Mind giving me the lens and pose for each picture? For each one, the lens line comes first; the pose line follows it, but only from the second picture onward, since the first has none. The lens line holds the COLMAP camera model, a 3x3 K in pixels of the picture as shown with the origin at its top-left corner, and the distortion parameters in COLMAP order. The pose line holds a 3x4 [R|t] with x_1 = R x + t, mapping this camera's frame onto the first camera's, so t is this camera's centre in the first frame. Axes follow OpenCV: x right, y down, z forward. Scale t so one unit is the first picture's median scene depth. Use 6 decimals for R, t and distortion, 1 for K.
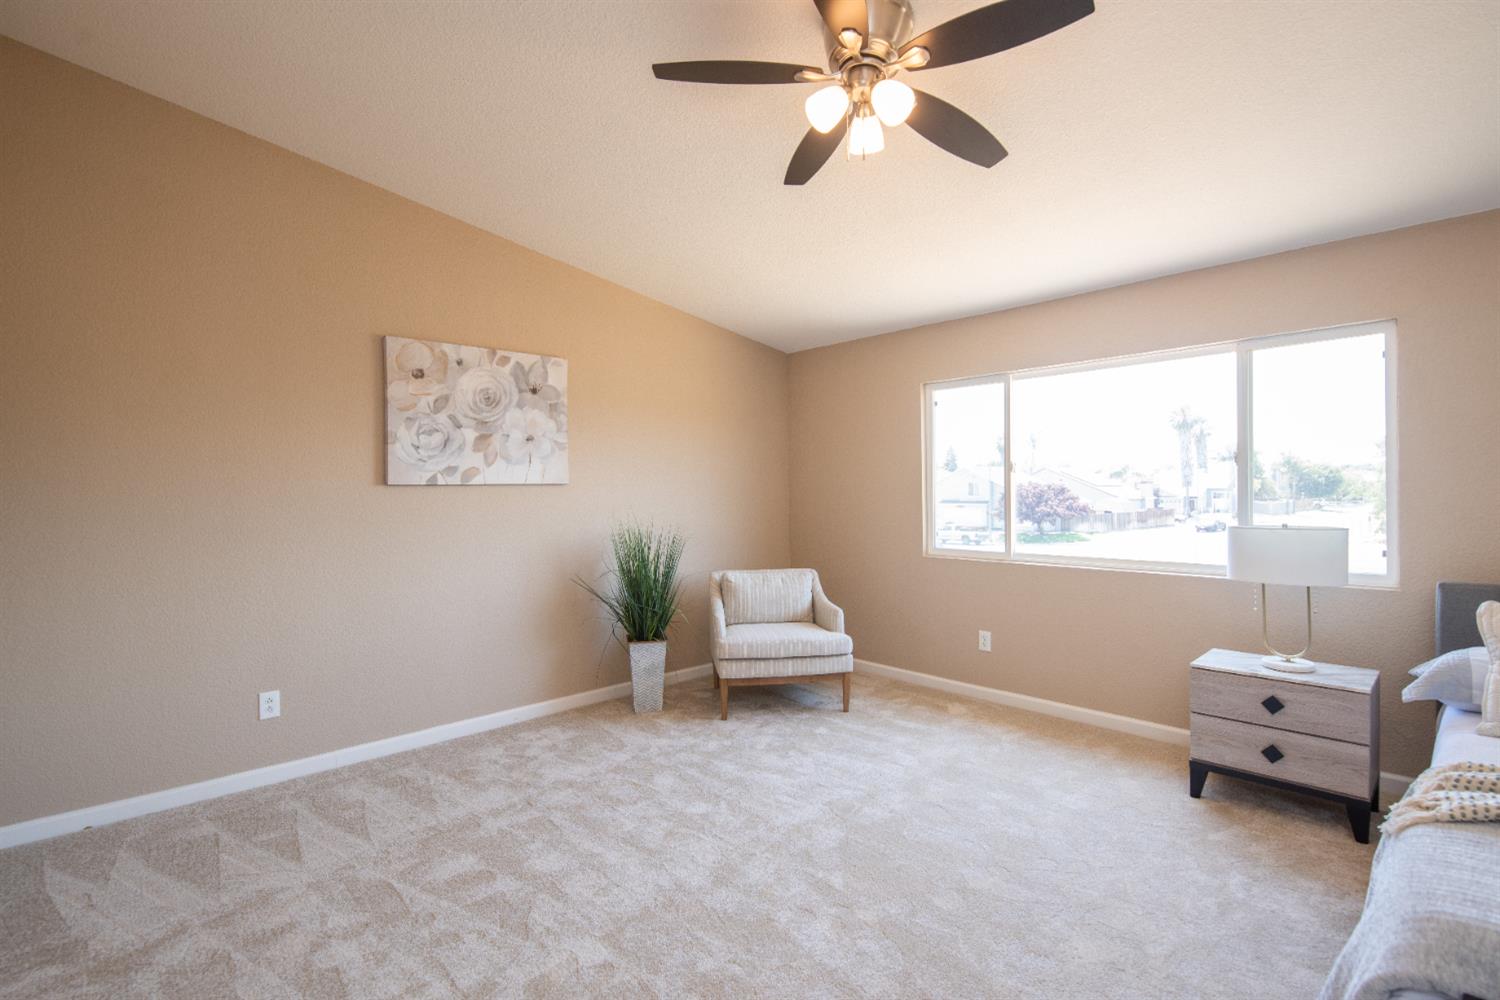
lens RADIAL K [[706.1, 0, 782.1], [0, 706.1, 498.4], [0, 0, 1]] dist [-0.010186, -0.001557]
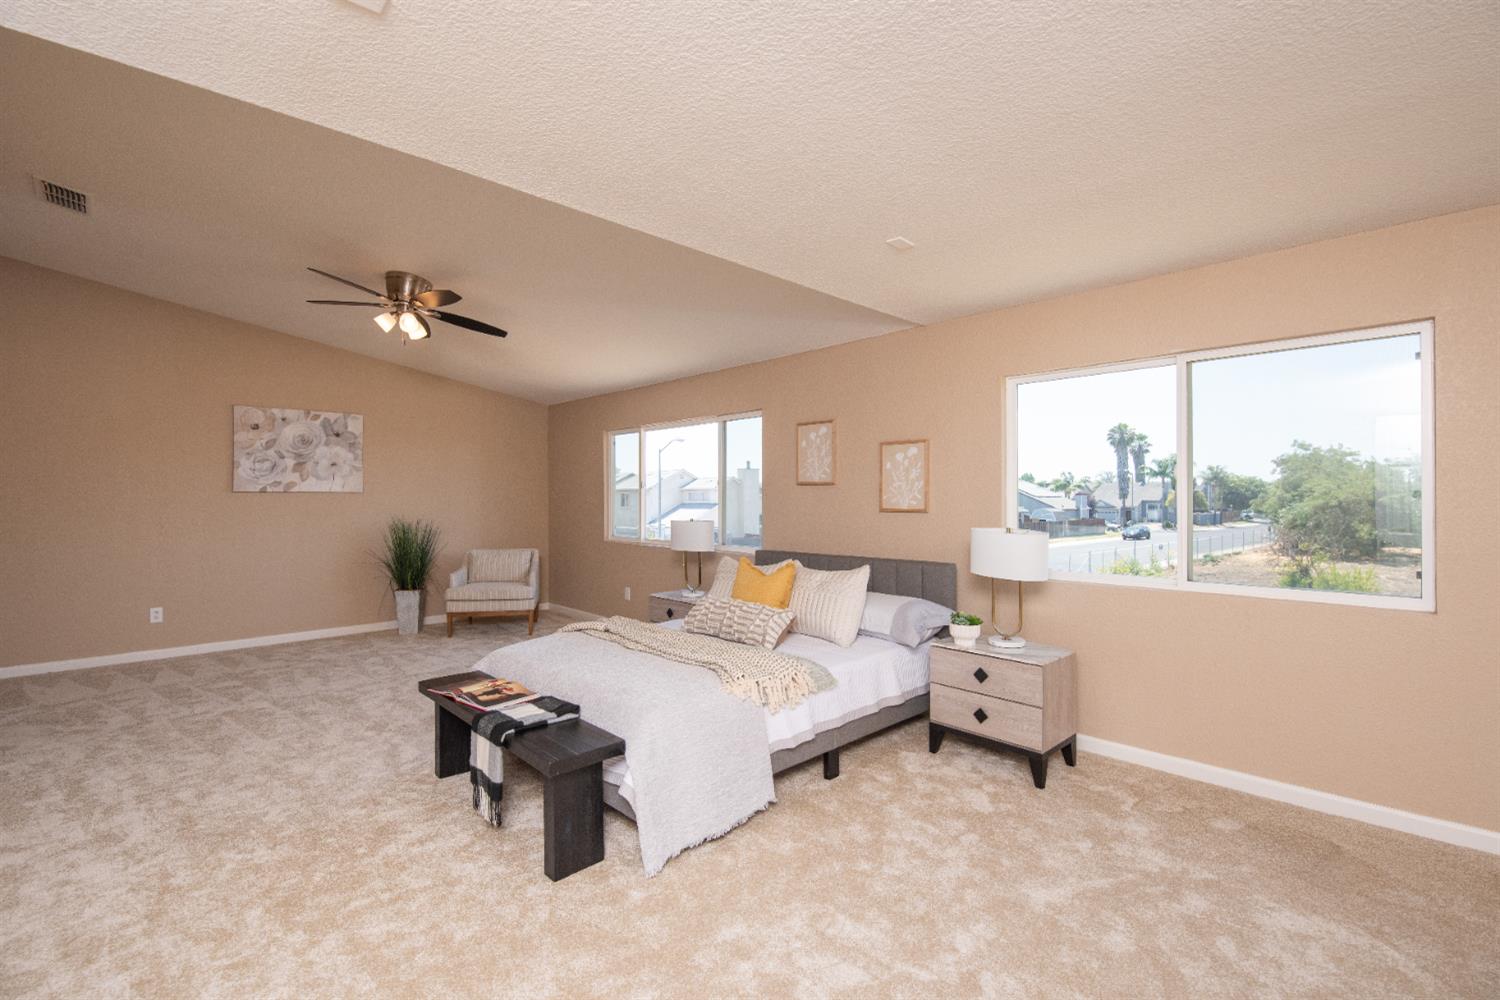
lens RADIAL K [[651.9, 0, 759.2], [0, 651.9, 498.8], [0, 0, 1]] dist [-0.000648, -0.008402]
pose [[0.999906, 0.011816, 0.007004, 0.627569], [-0.011750, 0.999887, -0.009361, -0.002340], [-0.007114, 0.009277, 0.999932, -0.523032]]
